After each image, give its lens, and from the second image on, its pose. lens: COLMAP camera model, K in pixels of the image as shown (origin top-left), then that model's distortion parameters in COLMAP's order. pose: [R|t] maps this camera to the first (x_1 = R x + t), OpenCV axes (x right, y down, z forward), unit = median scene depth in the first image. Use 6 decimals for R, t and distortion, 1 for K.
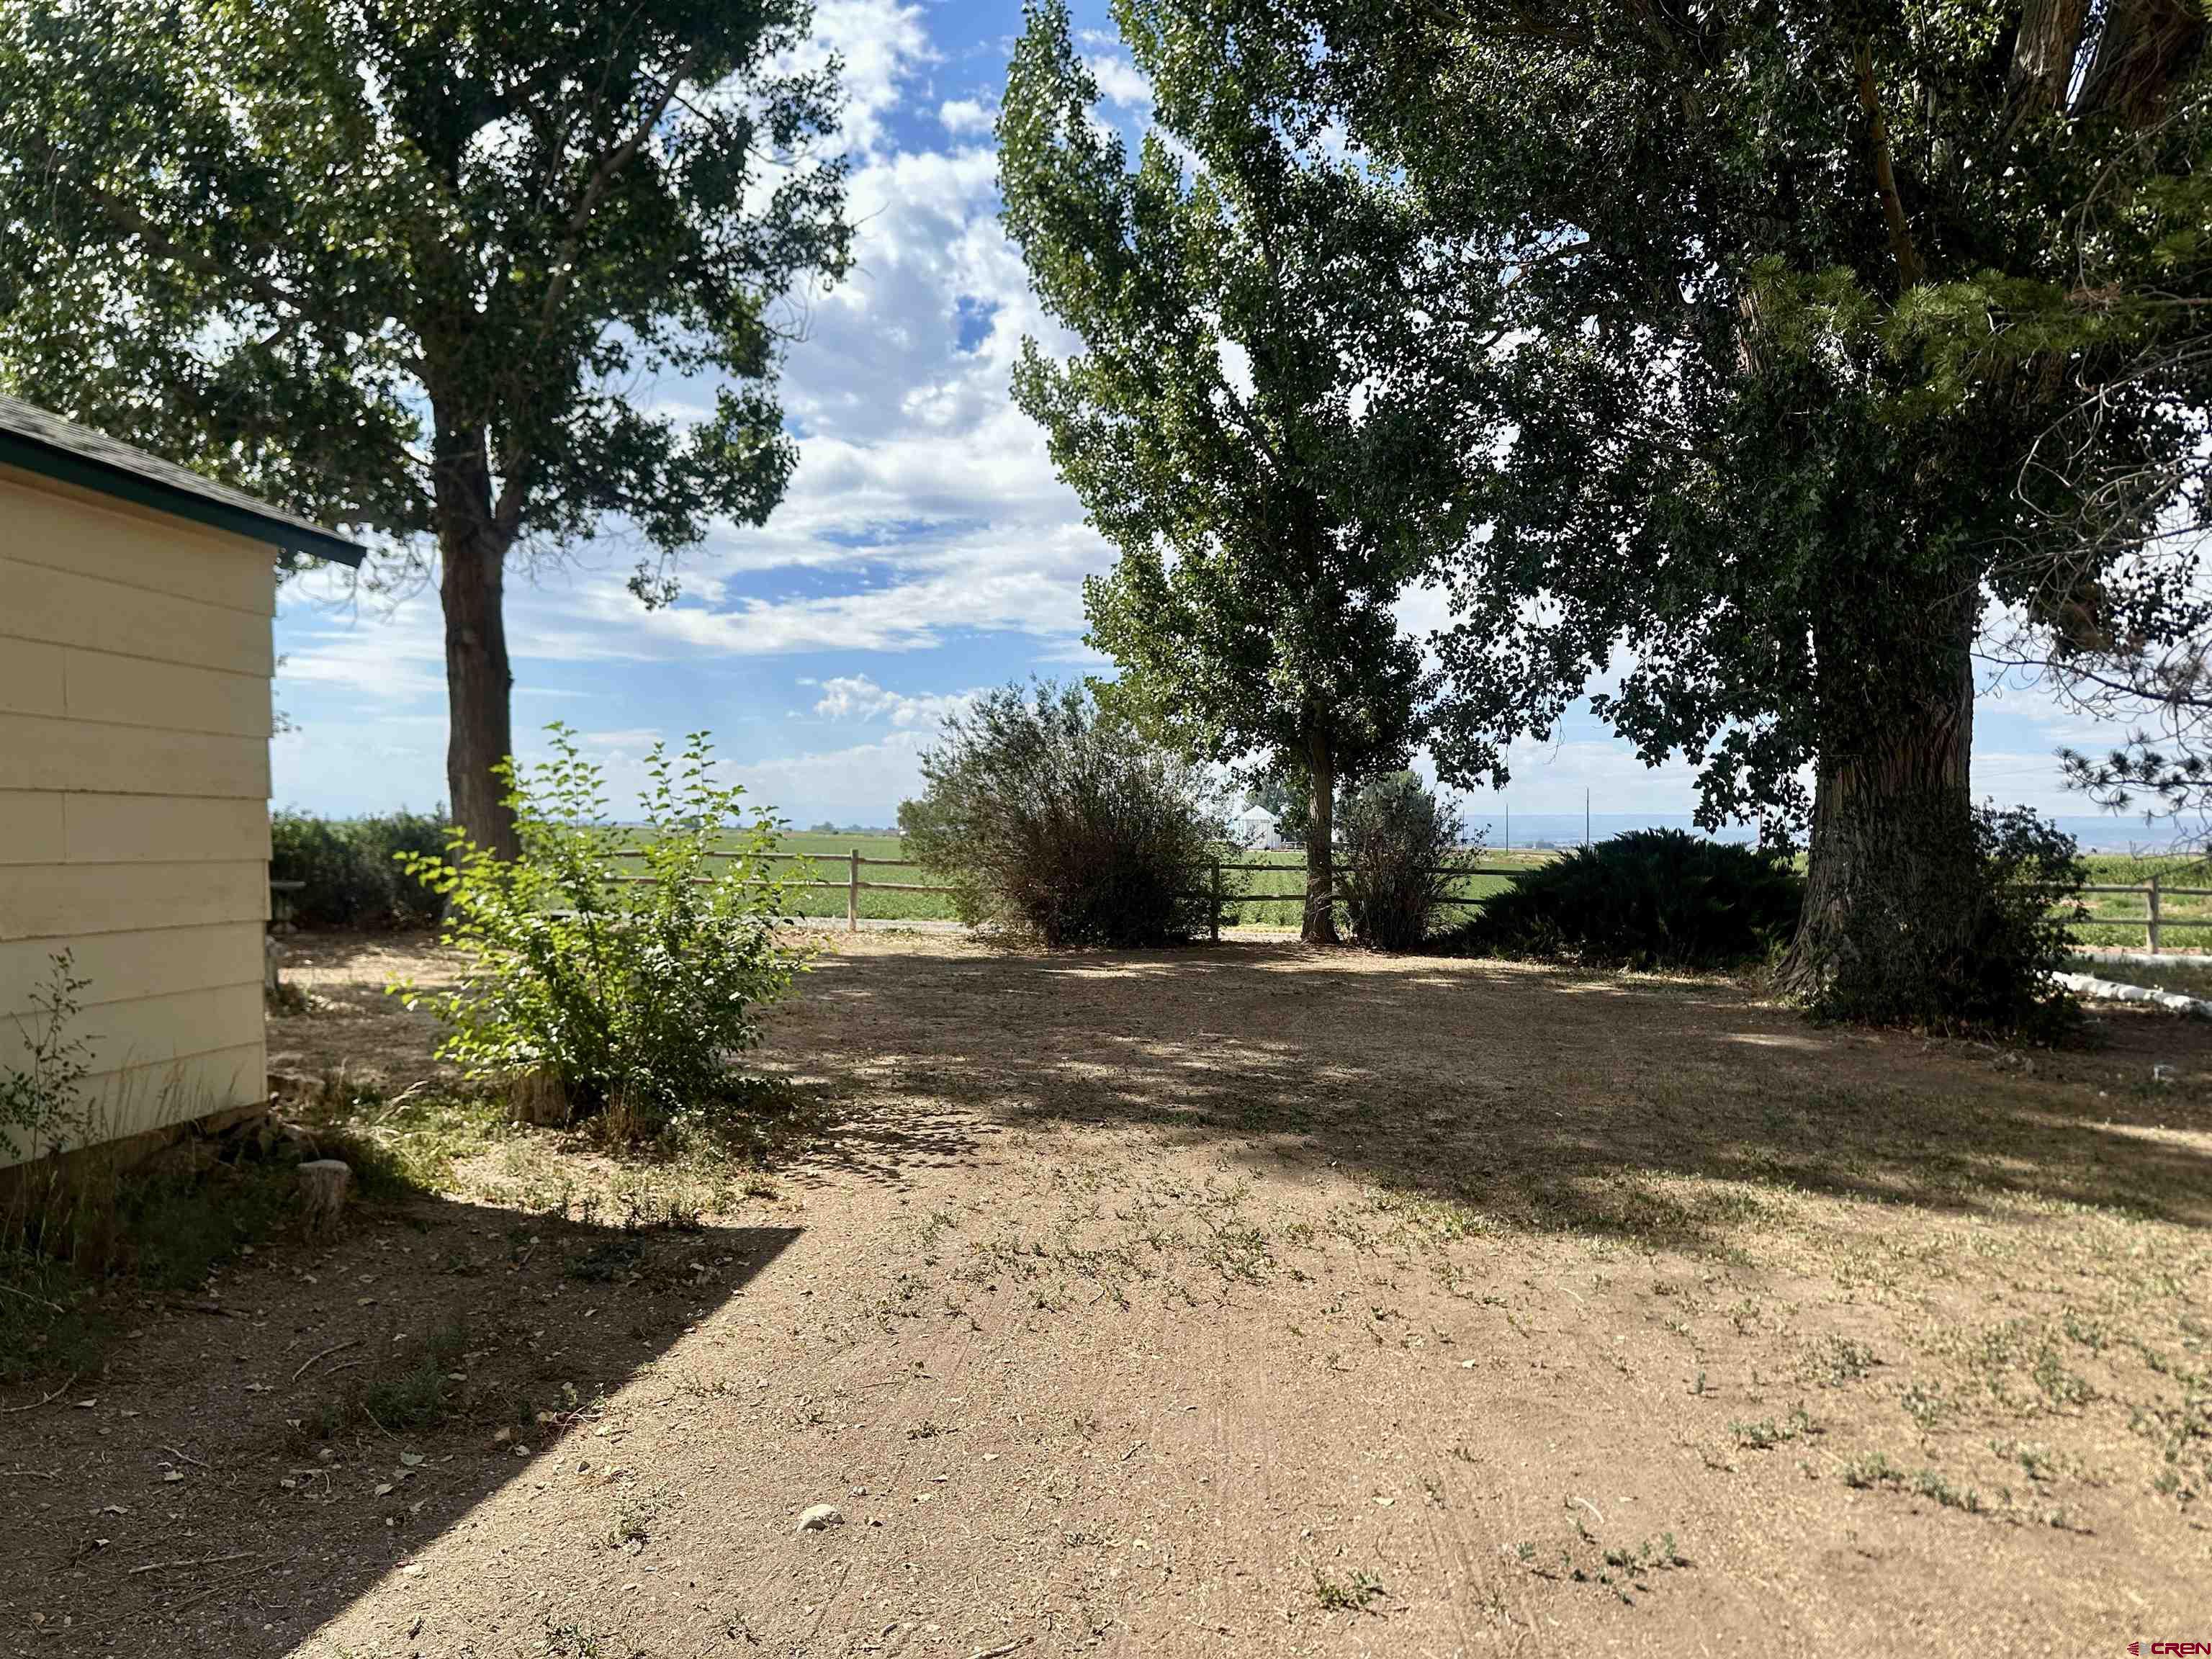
lens RADIAL K [[1546.1, 0, 1108.7], [0, 1546.1, 848.4], [0, 0, 1]] dist [0.049492, -0.077887]
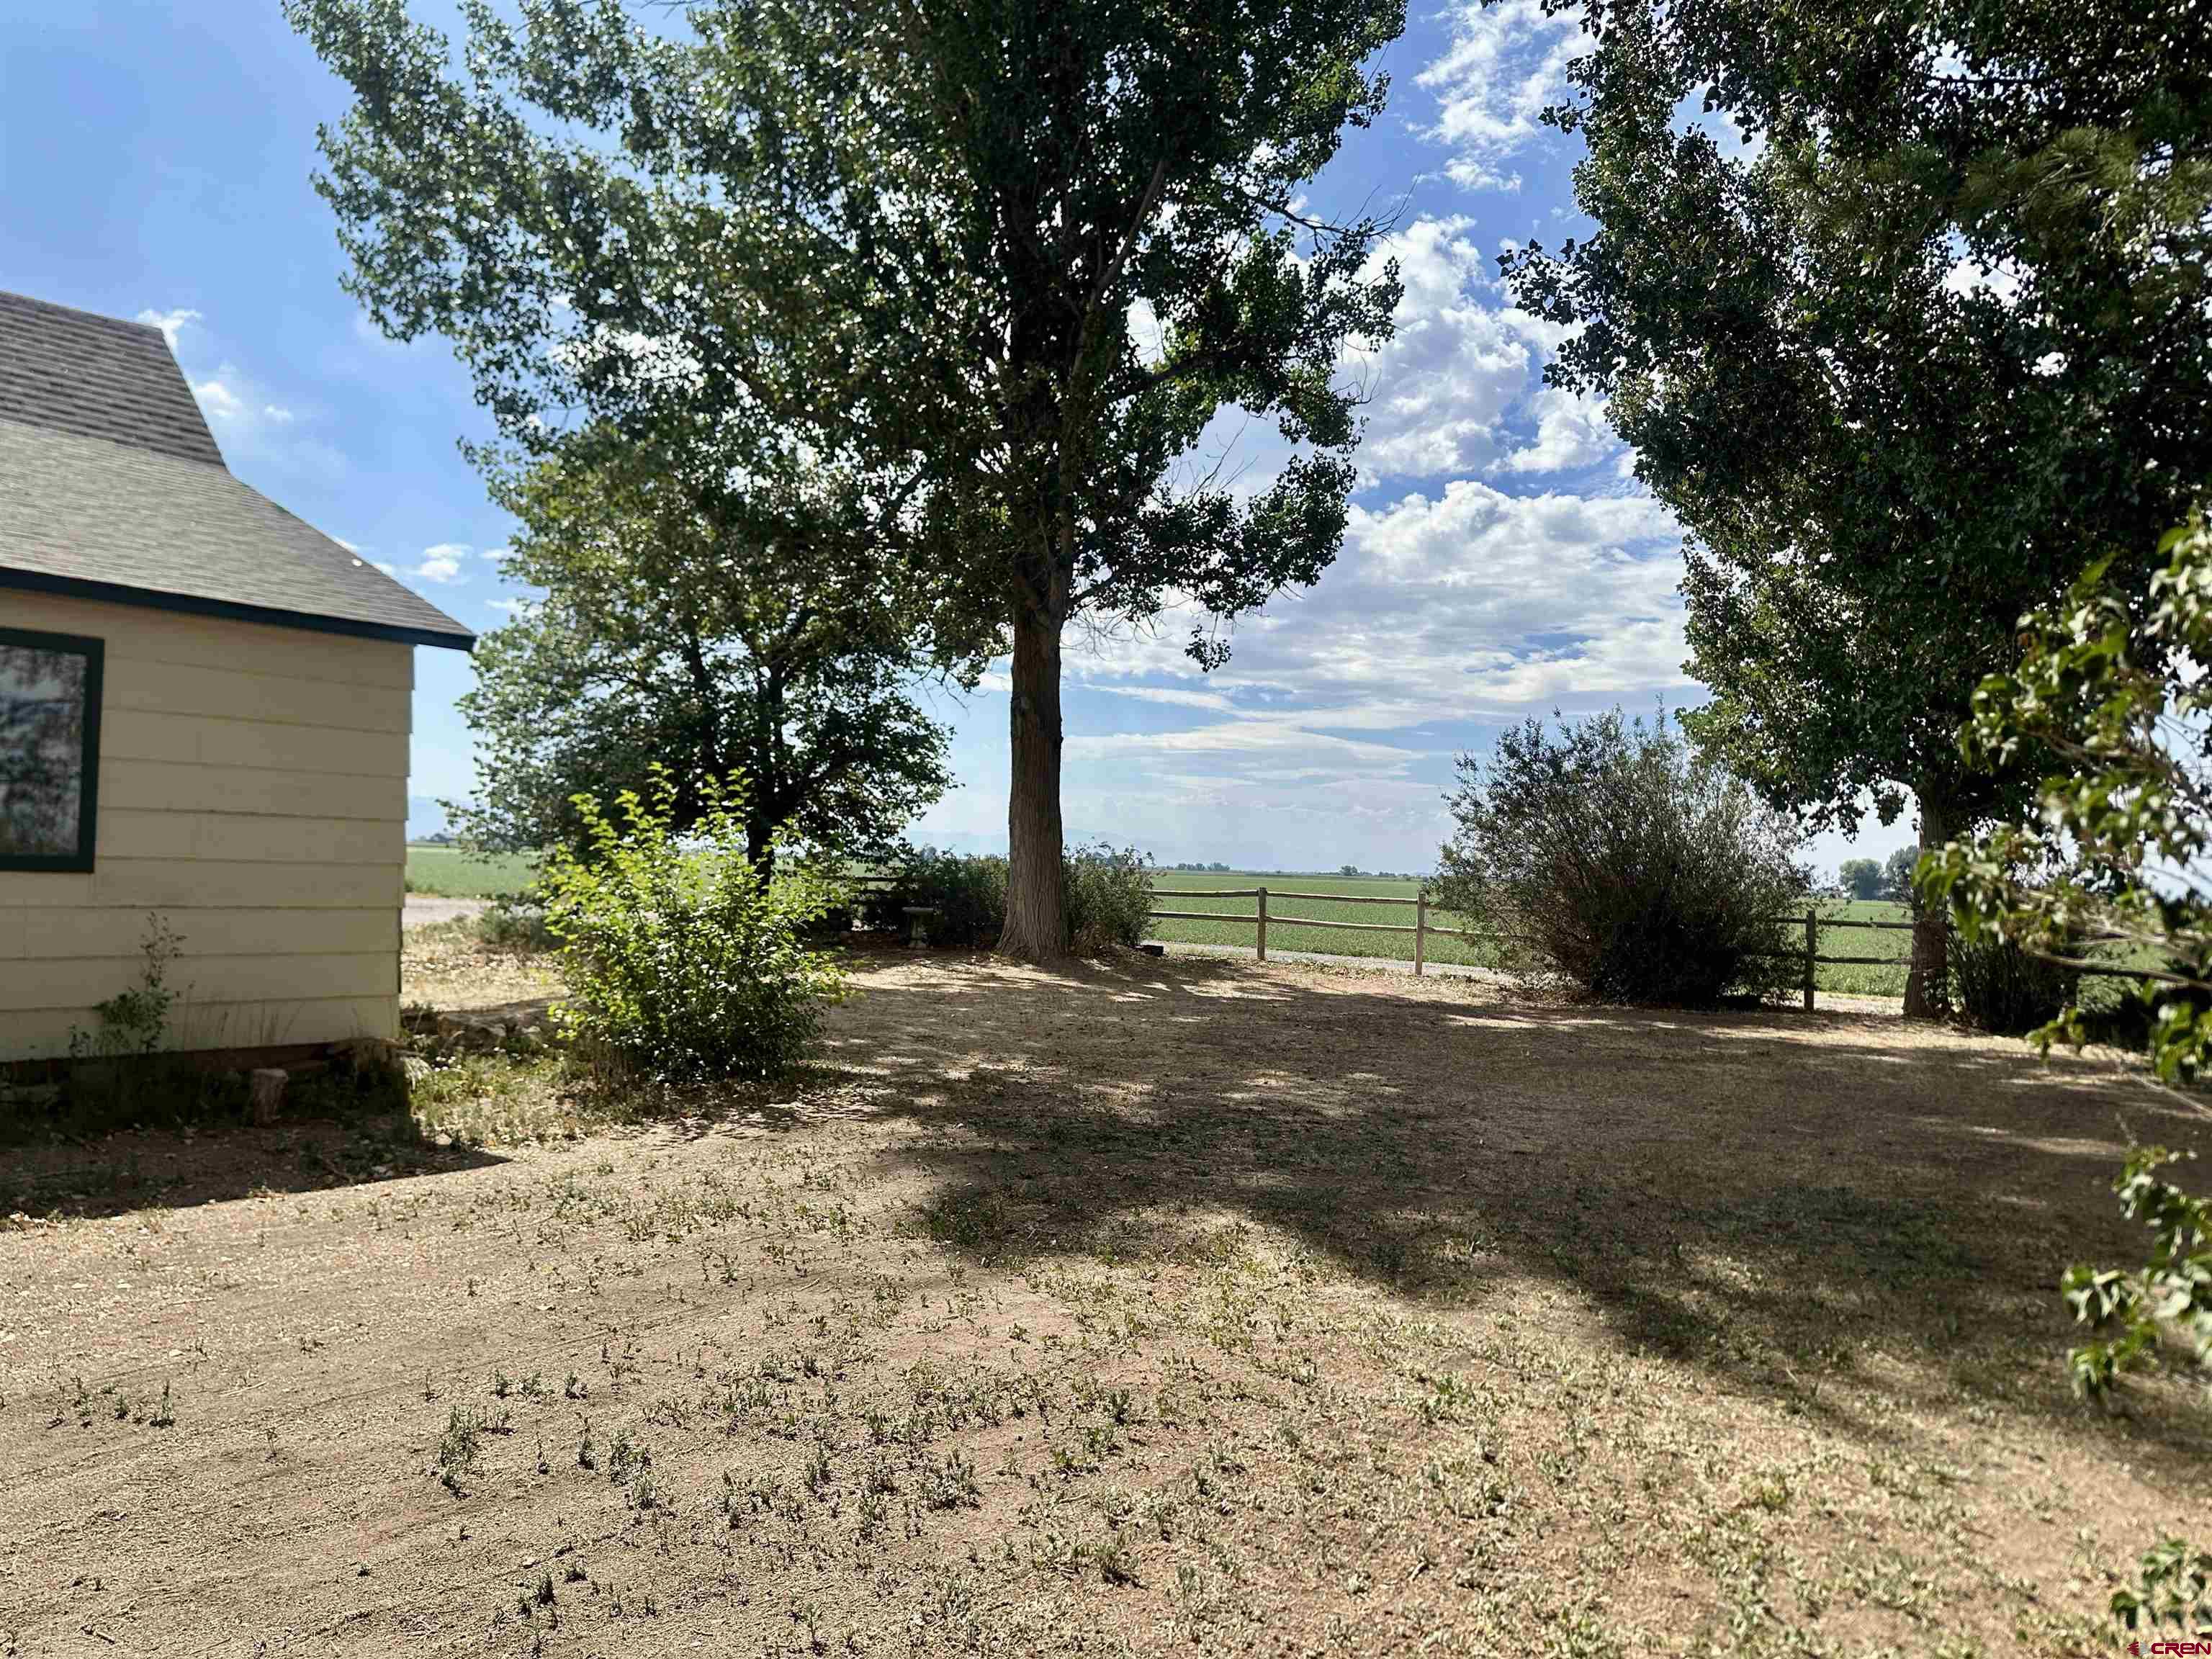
lens RADIAL K [[1537.3, 0, 1106.0], [0, 1537.3, 829.5], [0, 0, 1]] dist [0.081115, 0.000503]
pose [[0.820010, -0.005041, -0.572327, 0.265436], [-0.025012, 0.998690, -0.044632, 0.009768], [0.571802, 0.050914, 0.818810, 0.068064]]
